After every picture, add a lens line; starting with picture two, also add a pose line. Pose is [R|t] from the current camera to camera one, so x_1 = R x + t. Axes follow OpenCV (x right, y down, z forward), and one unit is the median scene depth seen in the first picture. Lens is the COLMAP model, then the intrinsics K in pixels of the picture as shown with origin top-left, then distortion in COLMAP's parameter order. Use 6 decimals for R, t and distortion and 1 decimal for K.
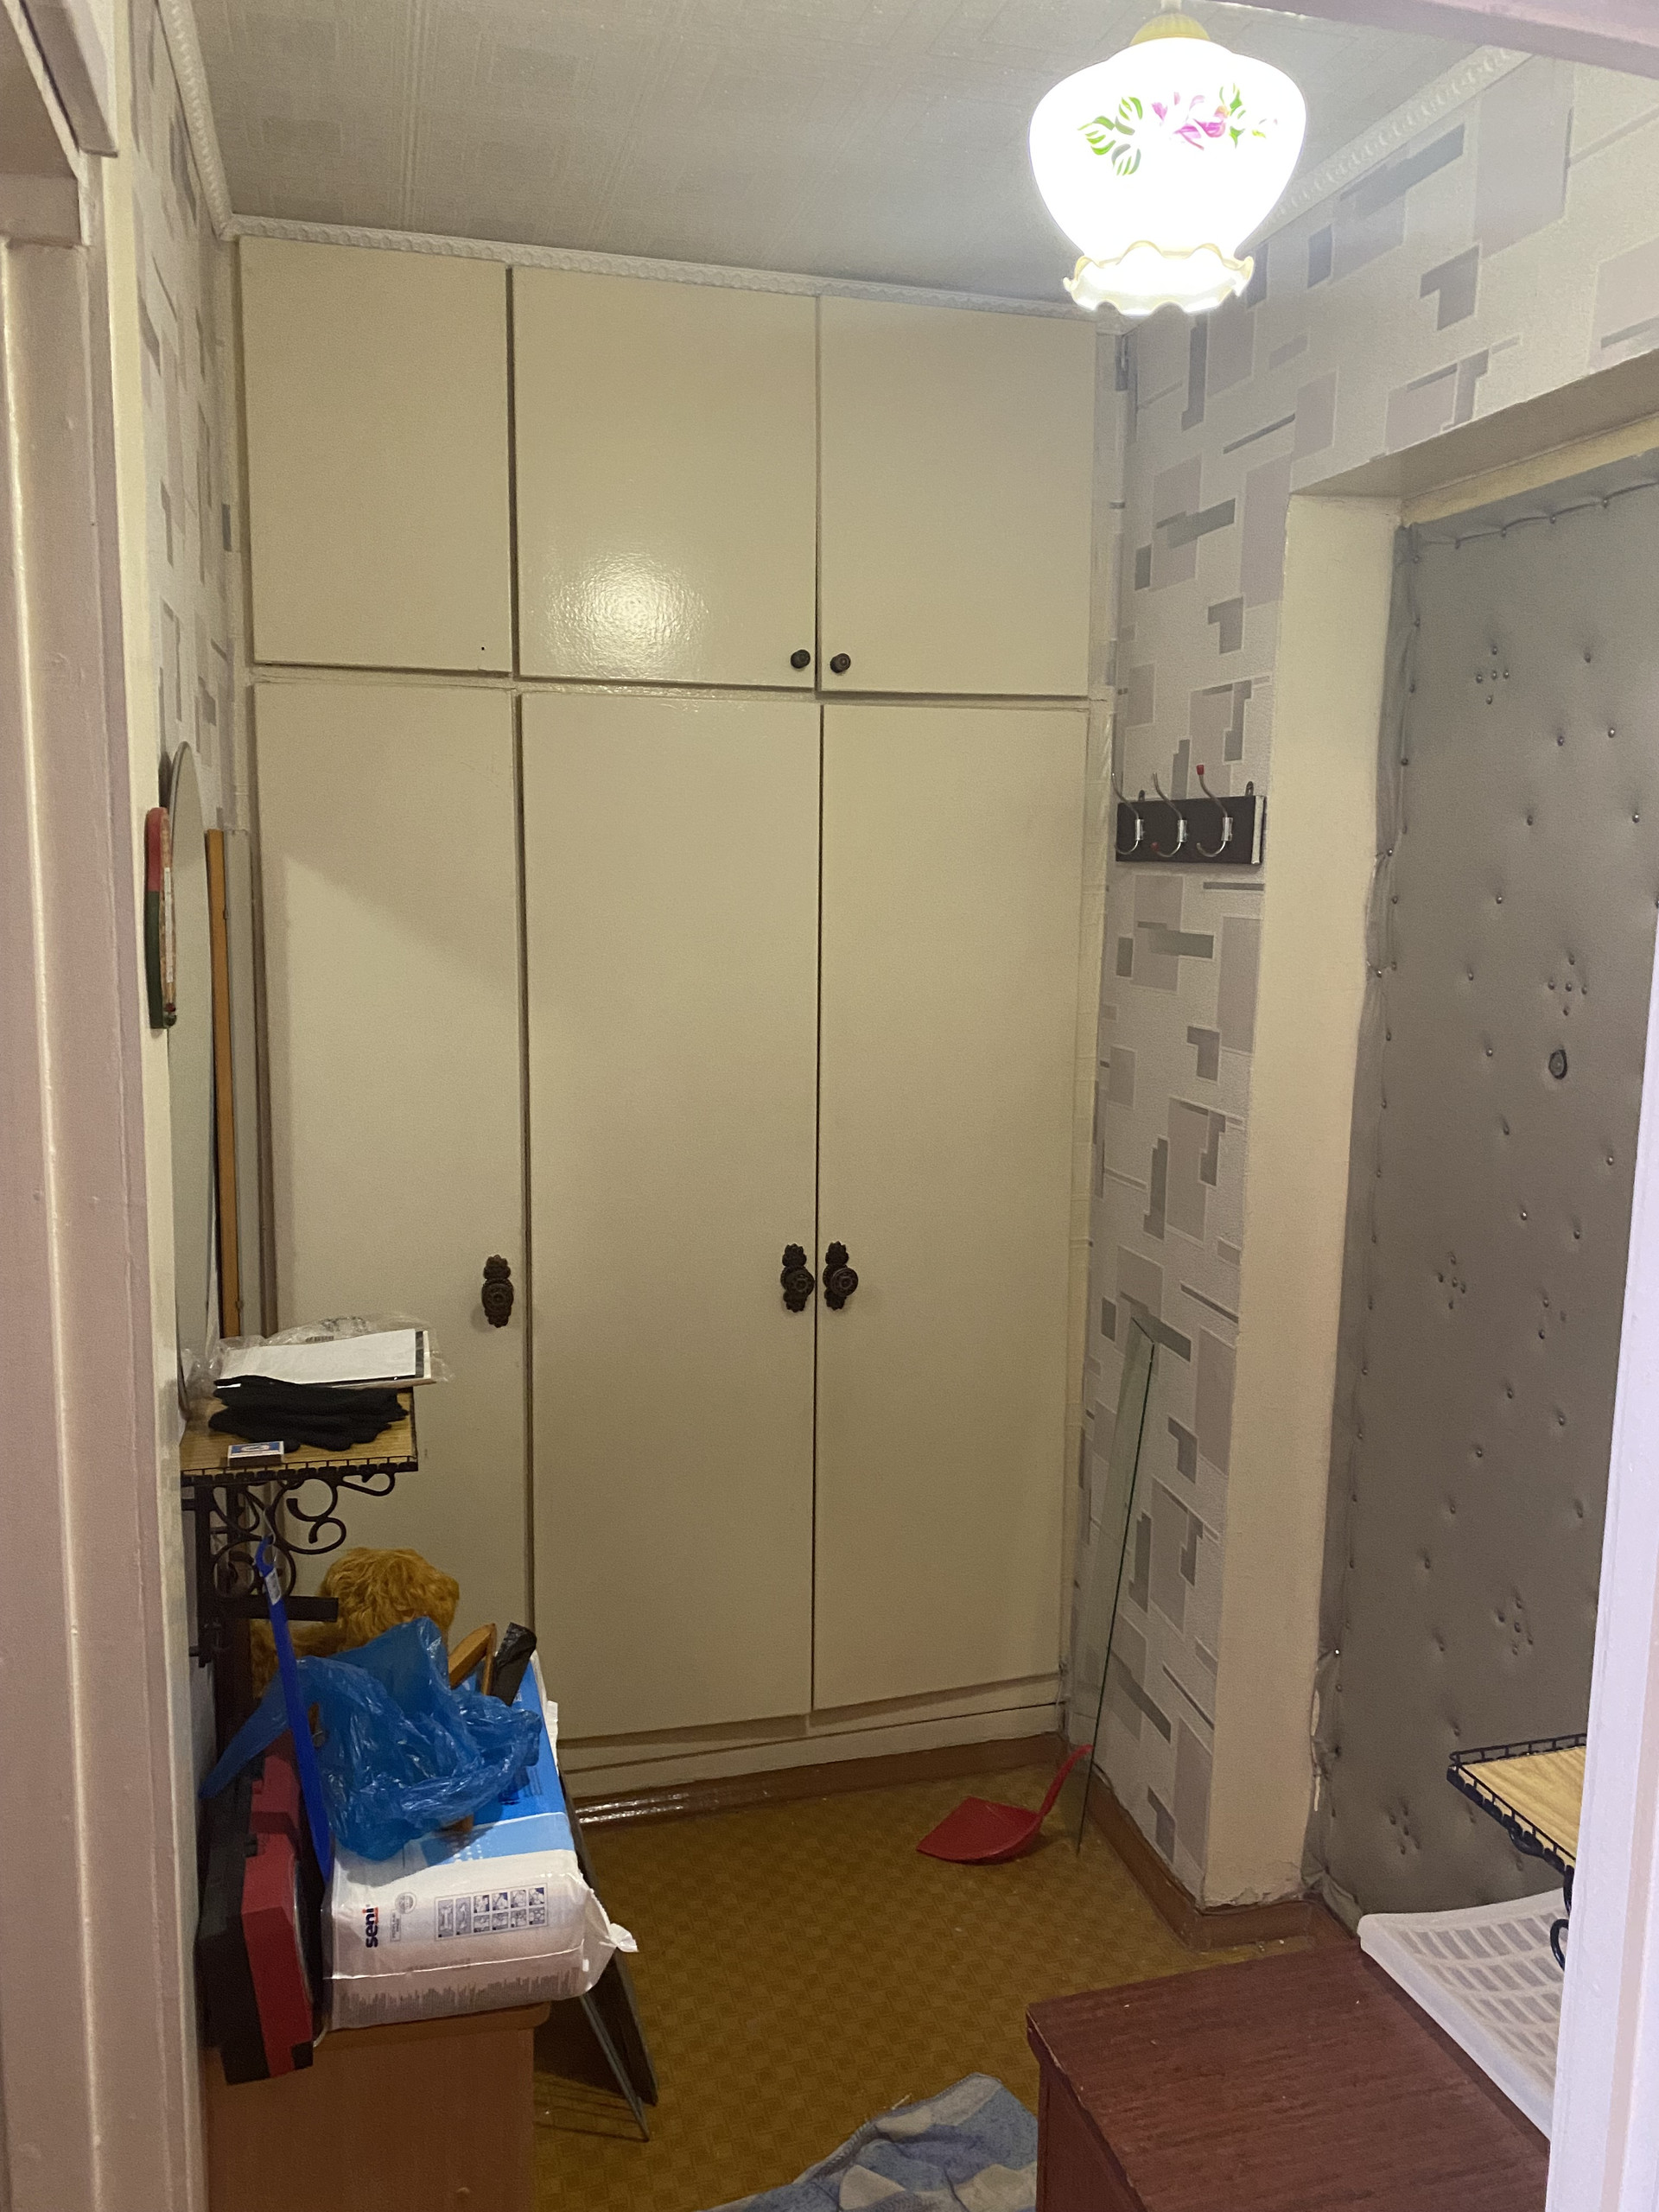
lens RADIAL K [[1682.2, 0, 833.2], [0, 1682.2, 1067.9], [0, 0, 1]] dist [0.011995, -0.017754]
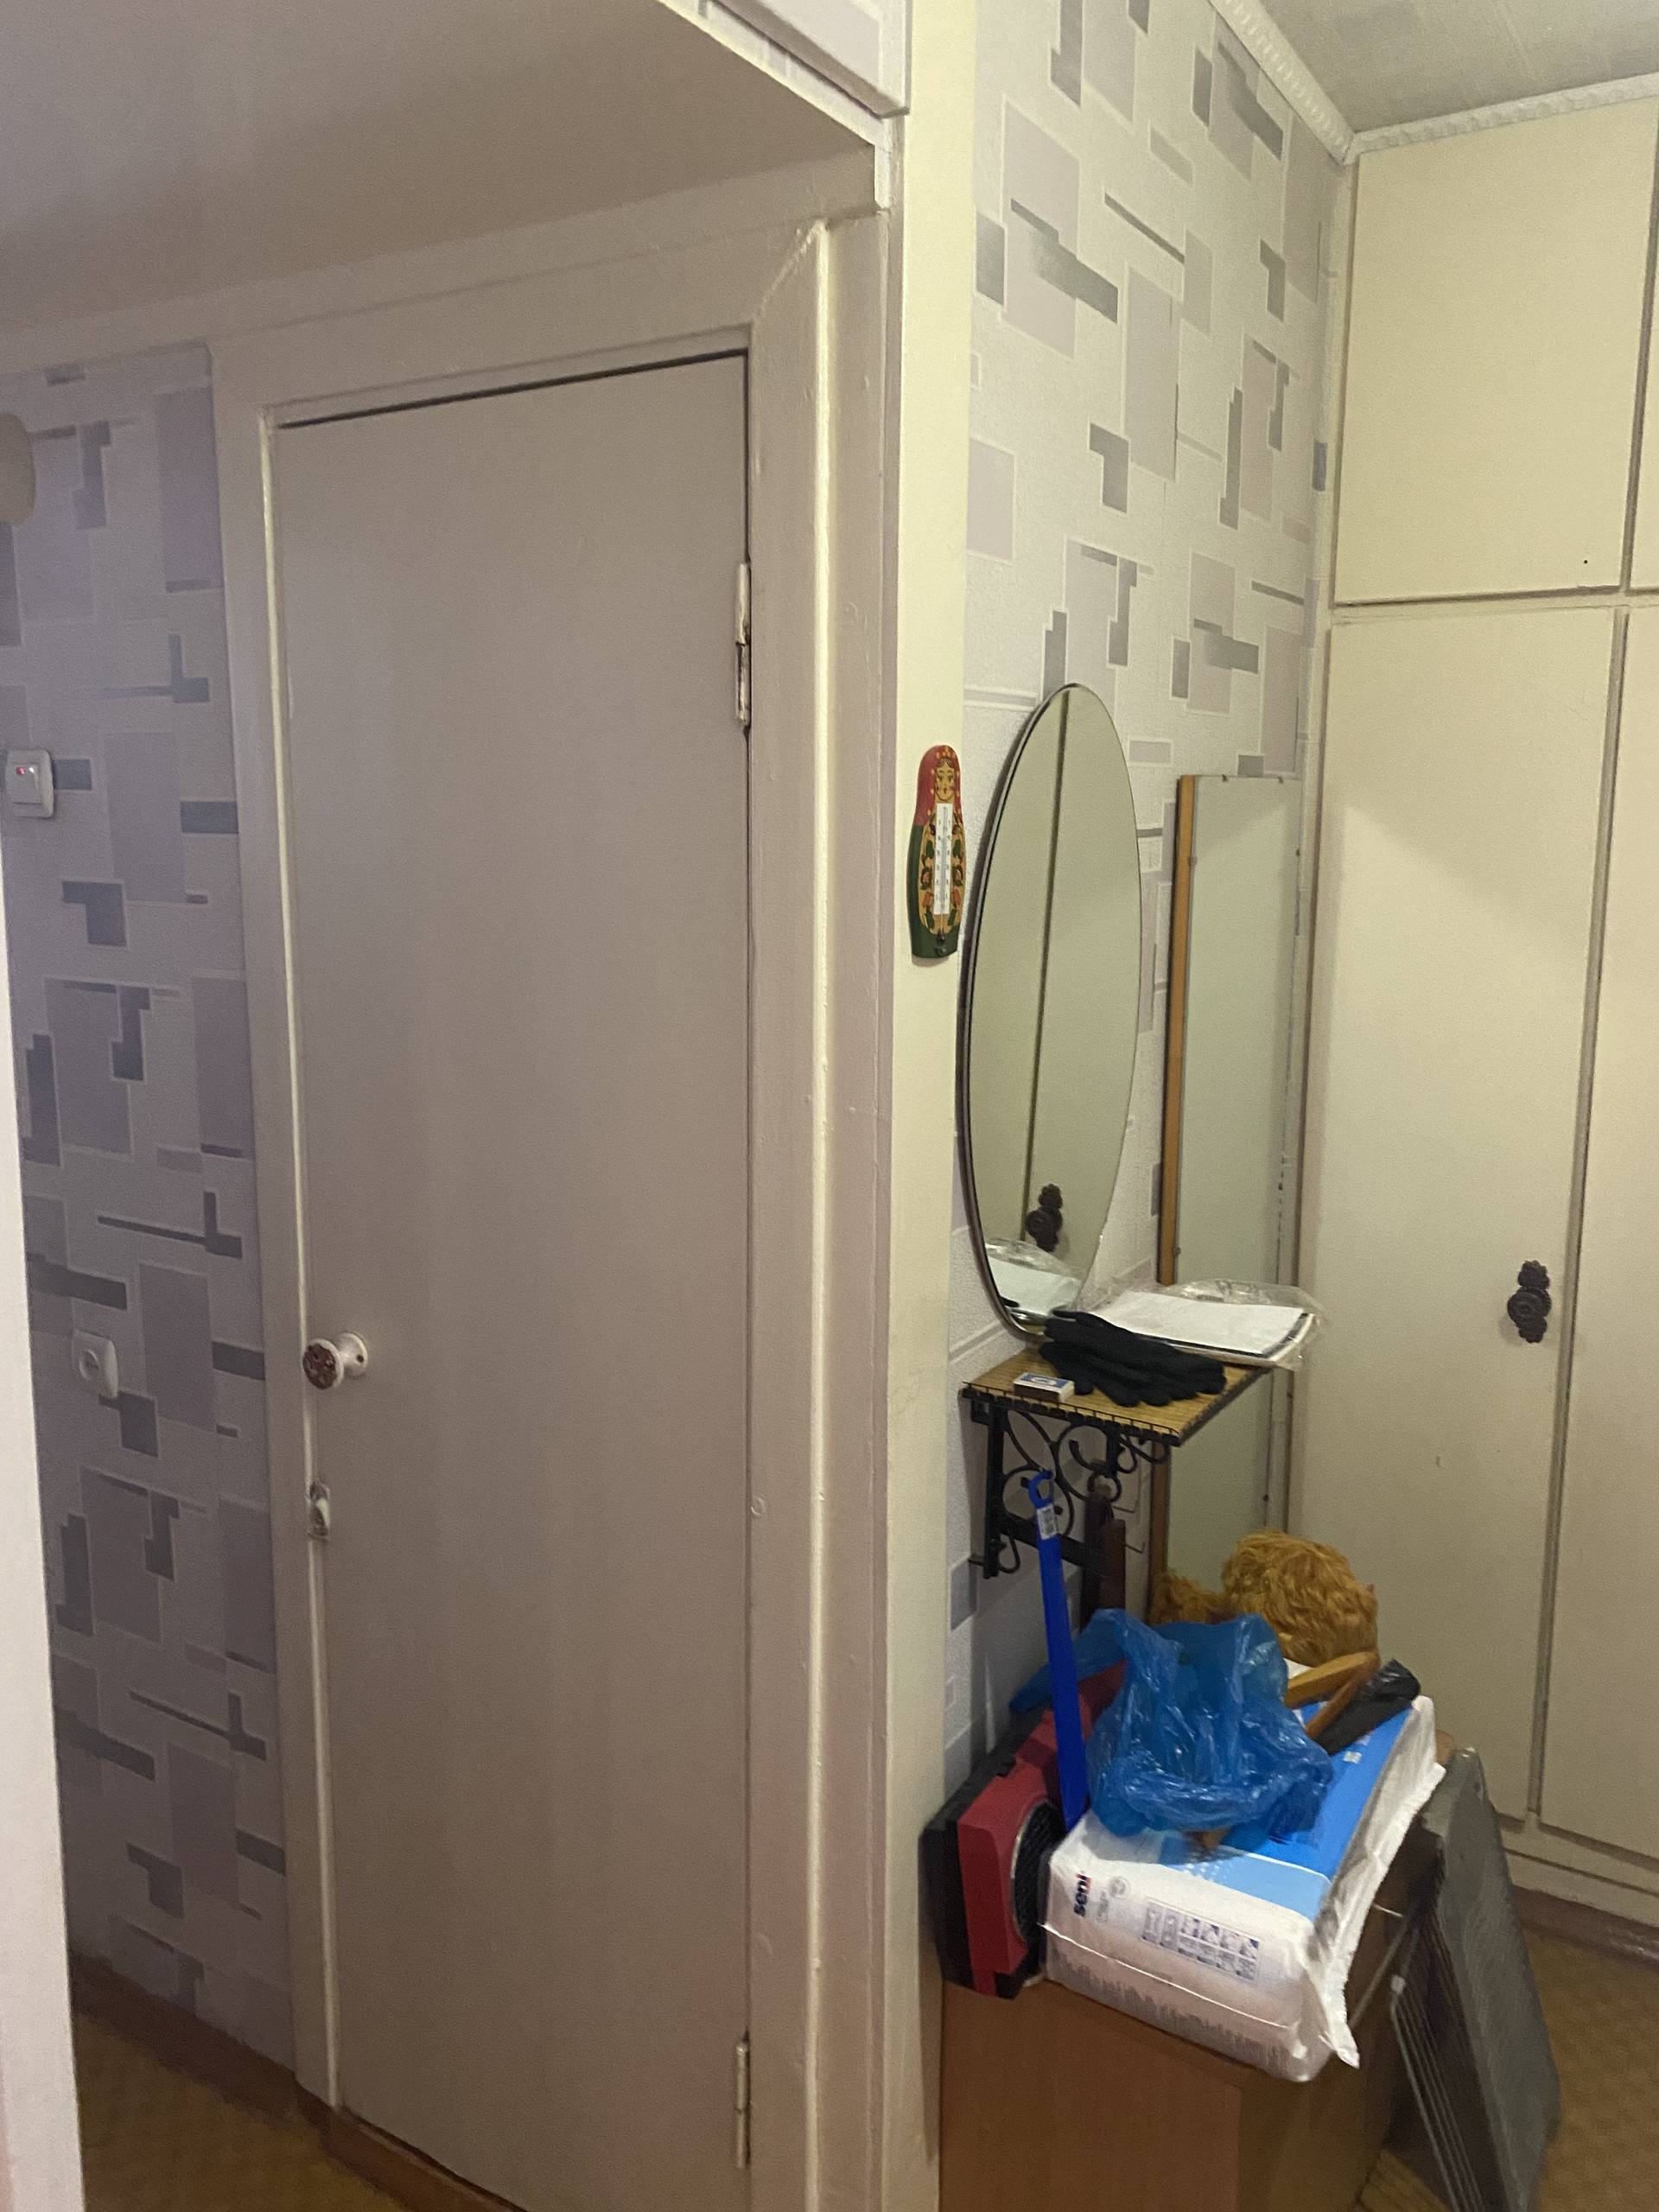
lens RADIAL K [[1682.2, 0, 833.2], [0, 1682.2, 1067.9], [0, 0, 1]] dist [0.011995, -0.017754]
pose [[0.689813, 0.098827, -0.717210, 0.262180], [-0.089655, 0.994675, 0.050830, -0.000149], [0.718415, 0.029238, 0.695000, 0.198344]]
